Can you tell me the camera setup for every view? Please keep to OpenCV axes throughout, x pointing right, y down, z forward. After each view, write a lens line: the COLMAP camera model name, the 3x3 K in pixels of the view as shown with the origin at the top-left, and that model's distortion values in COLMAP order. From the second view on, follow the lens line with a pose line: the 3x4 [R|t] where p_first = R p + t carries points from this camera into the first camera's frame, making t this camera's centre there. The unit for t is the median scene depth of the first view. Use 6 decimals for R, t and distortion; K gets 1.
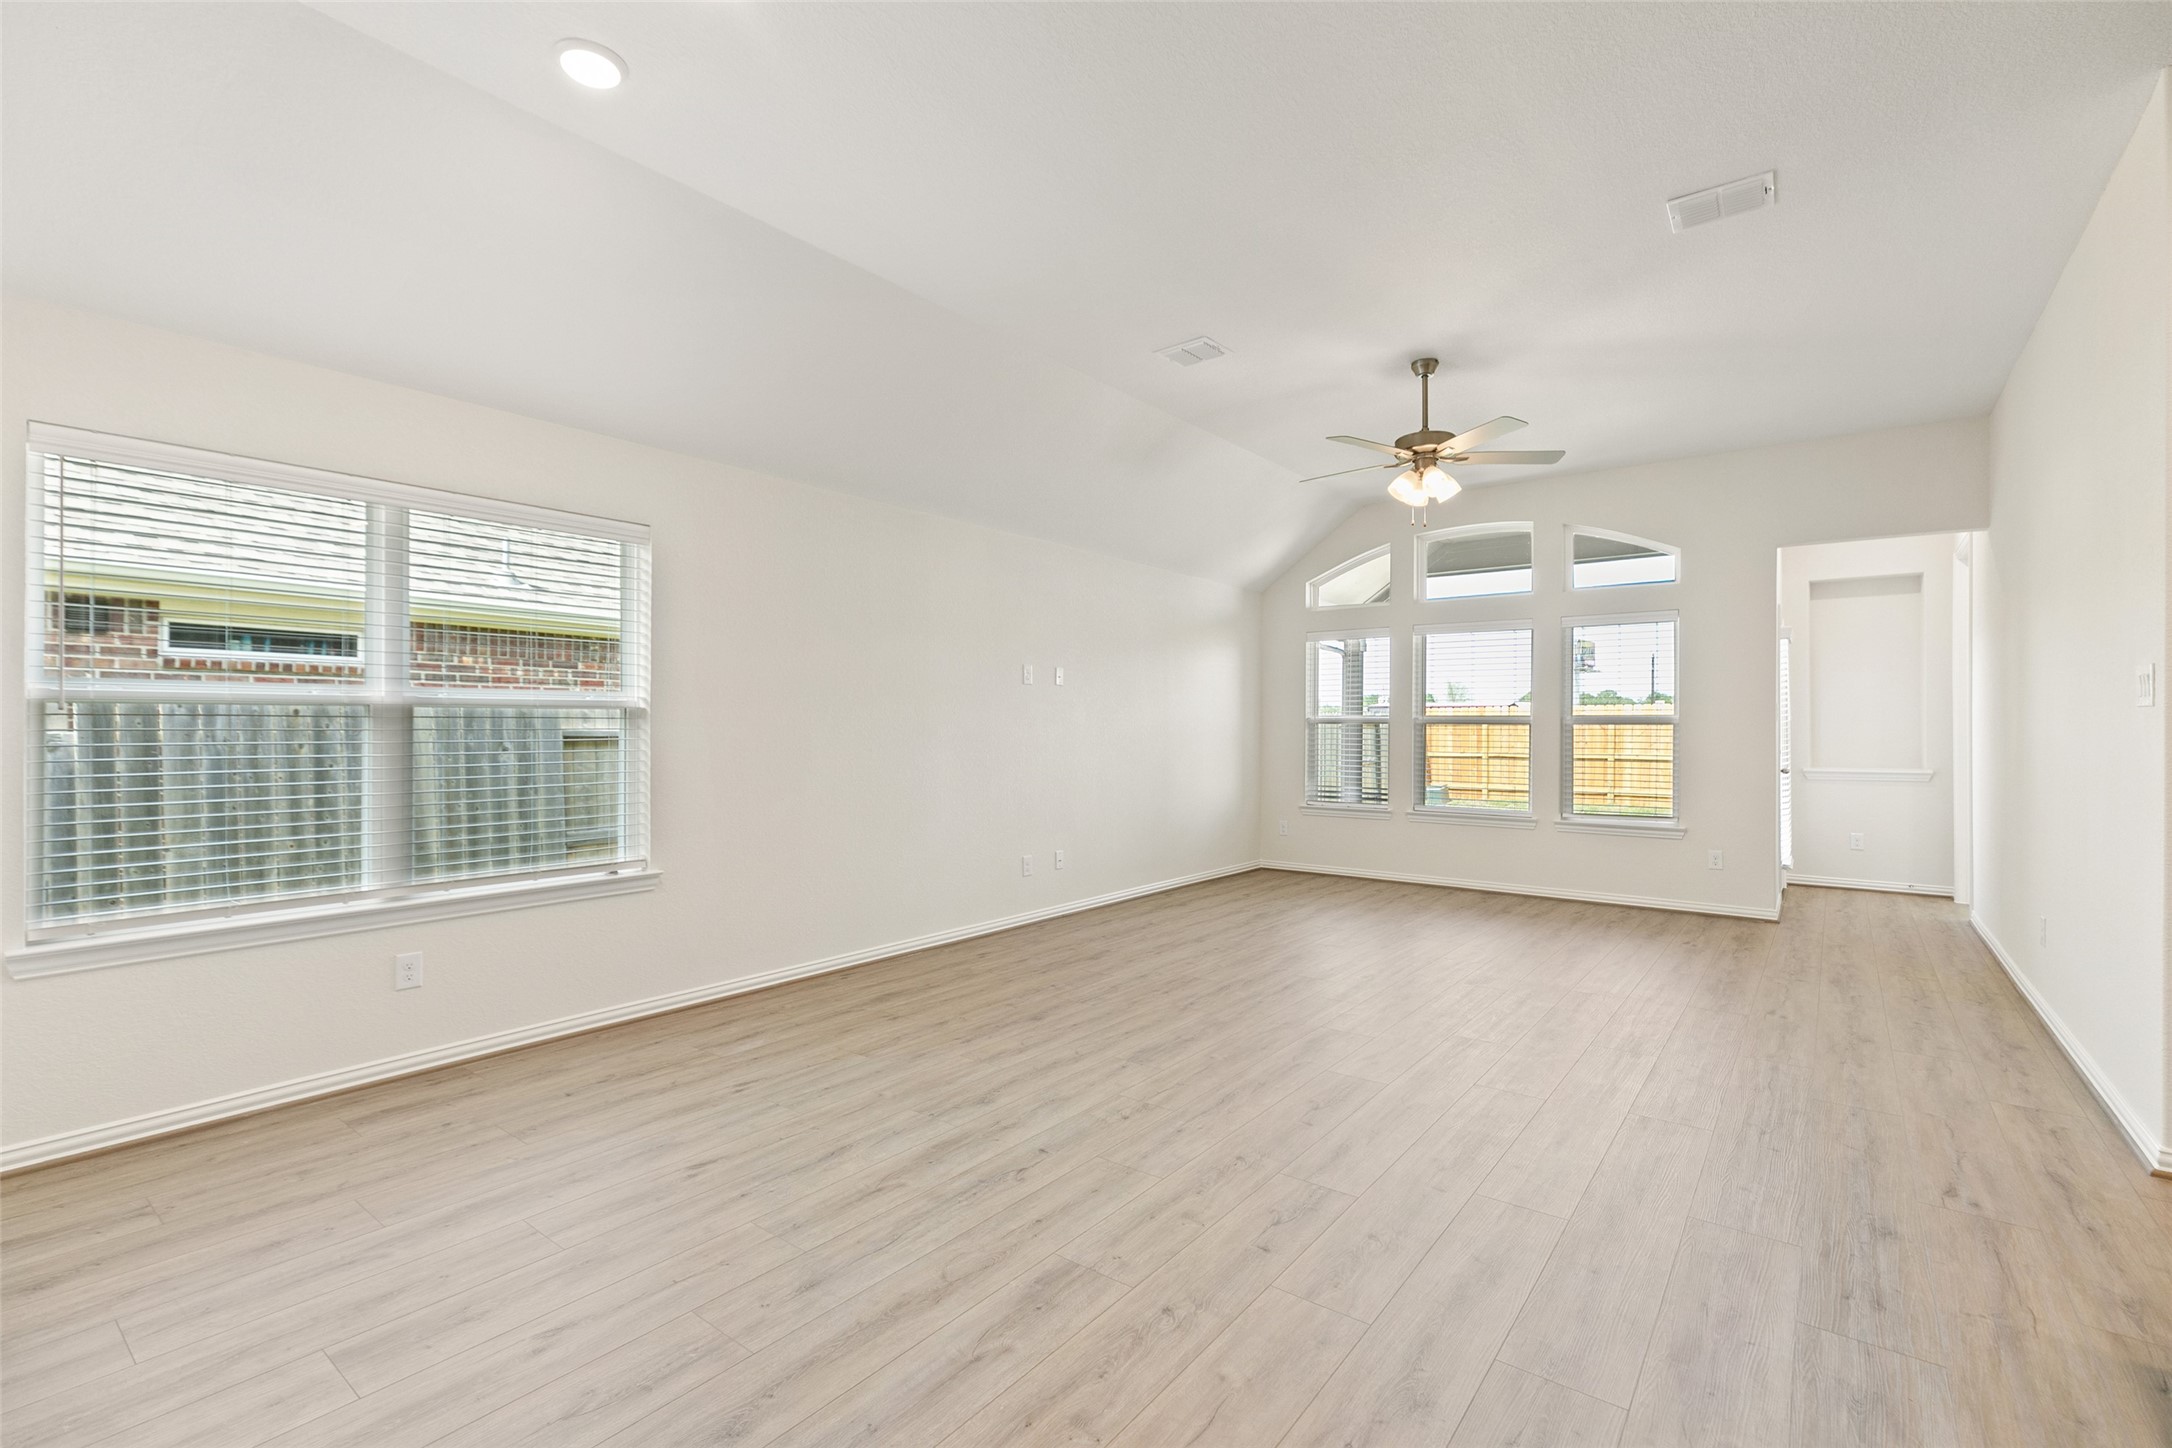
lens RADIAL K [[958.6, 0, 1077.2], [0, 958.6, 727.0], [0, 0, 1]] dist [-0.000874, -0.000862]
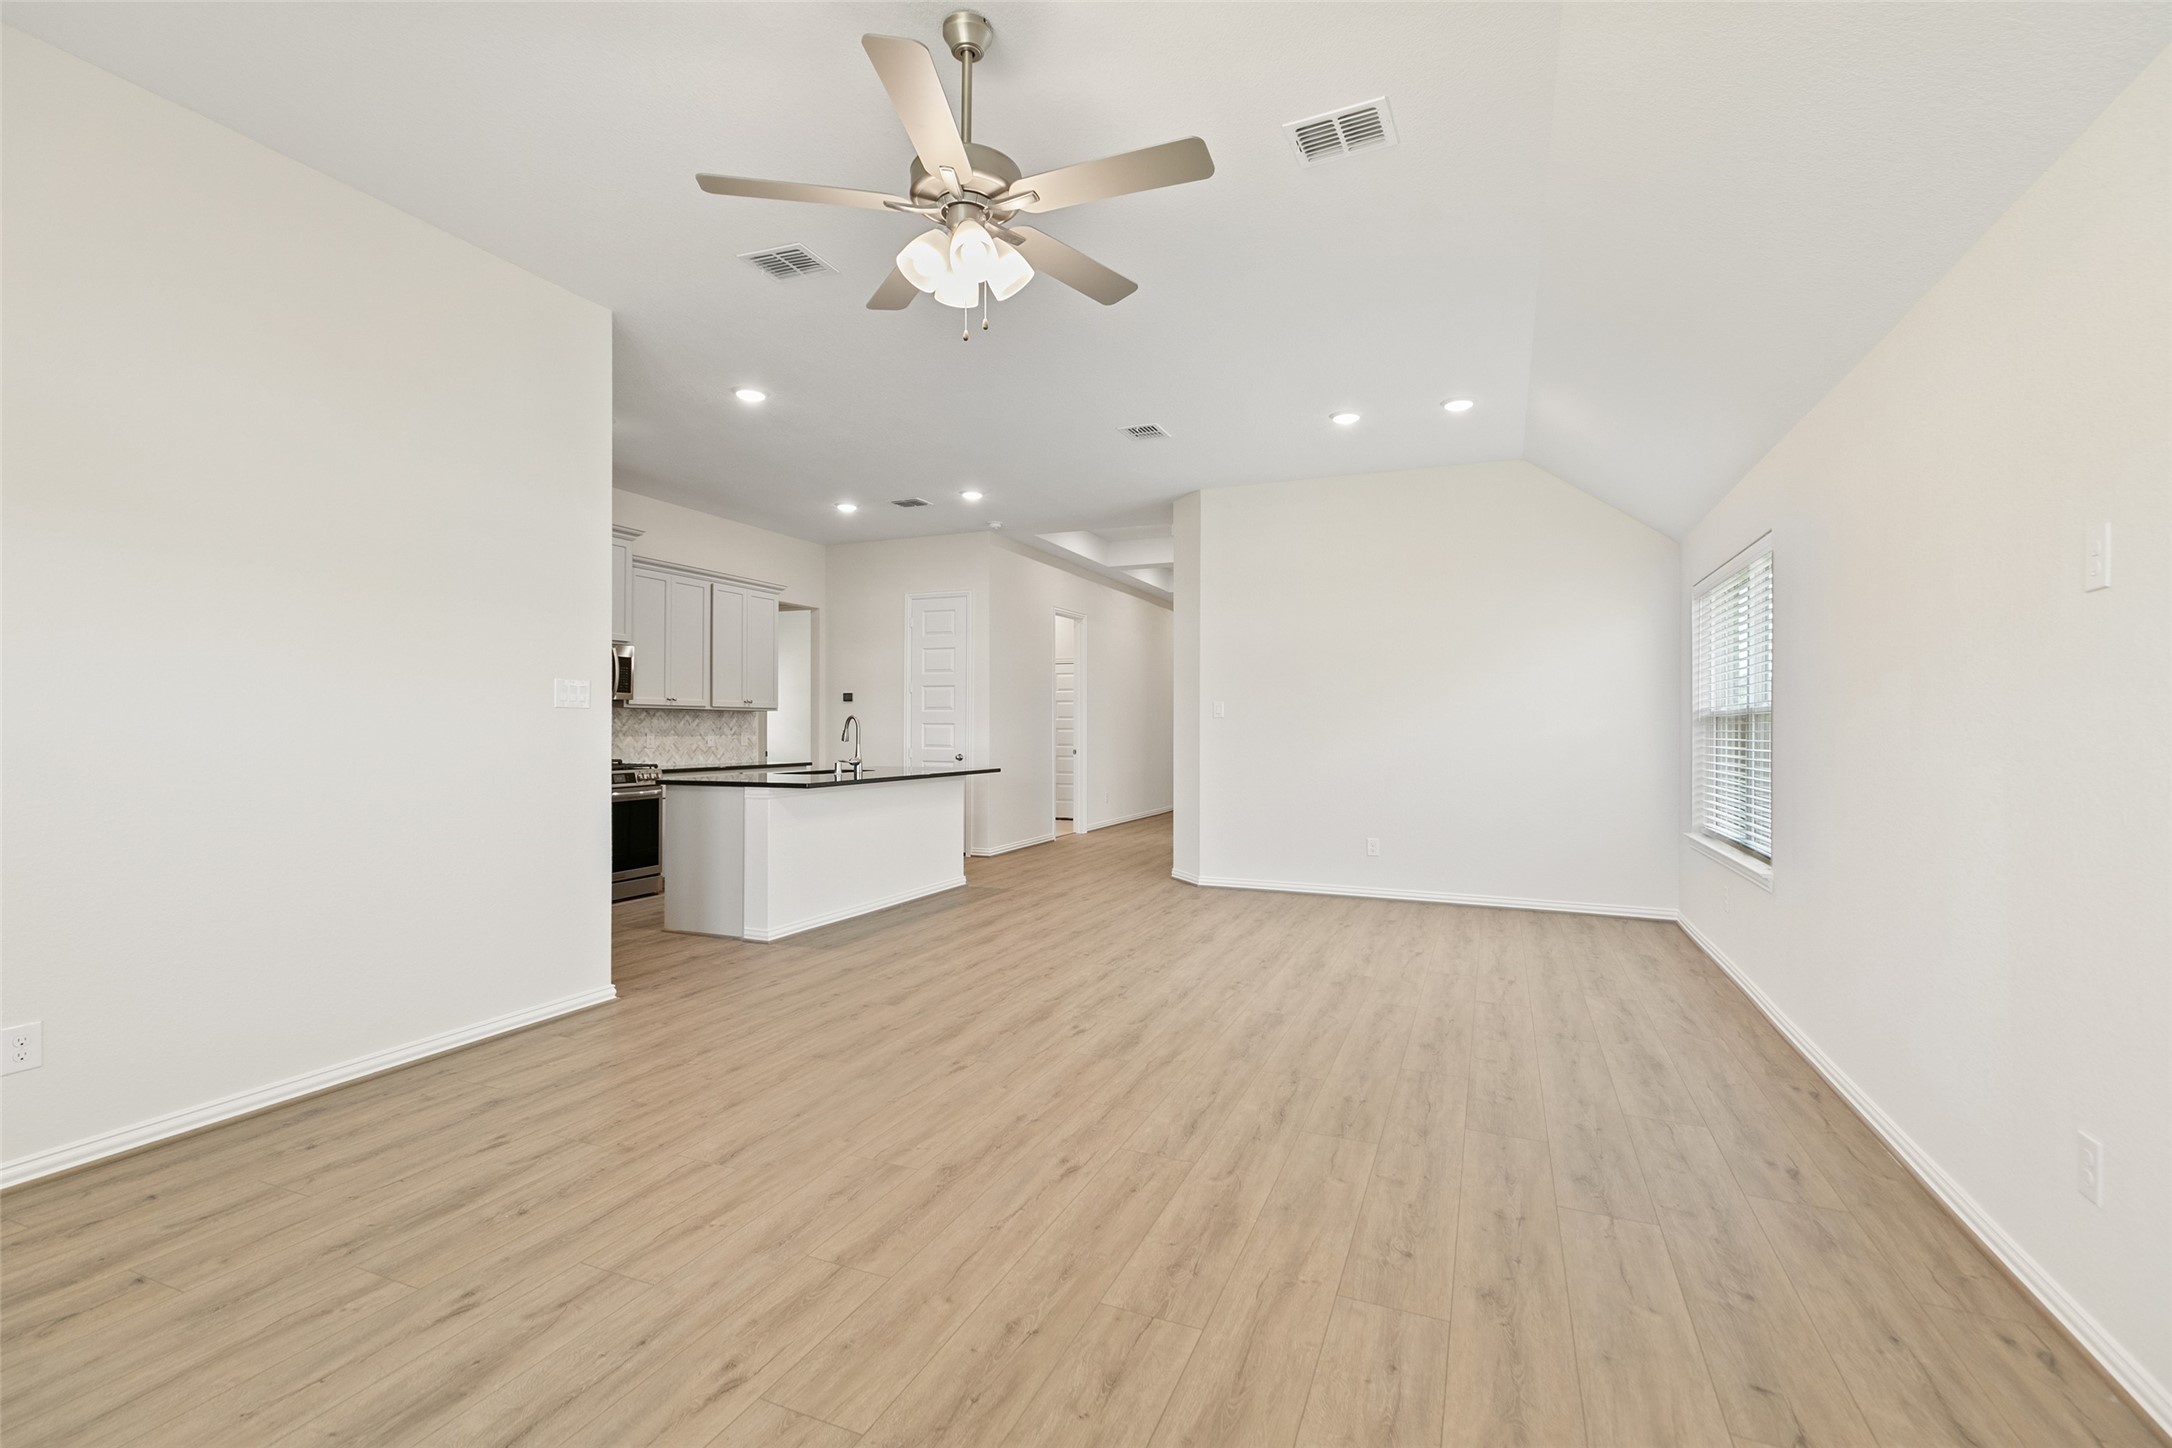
lens RADIAL K [[958.6, 0, 1077.2], [0, 958.6, 727.0], [0, 0, 1]] dist [-0.000874, -0.000862]
pose [[-0.966295, -0.005238, -0.257383, 0.436382], [-0.004793, 0.999986, -0.002356, 0.003392], [0.257392, -0.001043, -0.966307, 1.516068]]
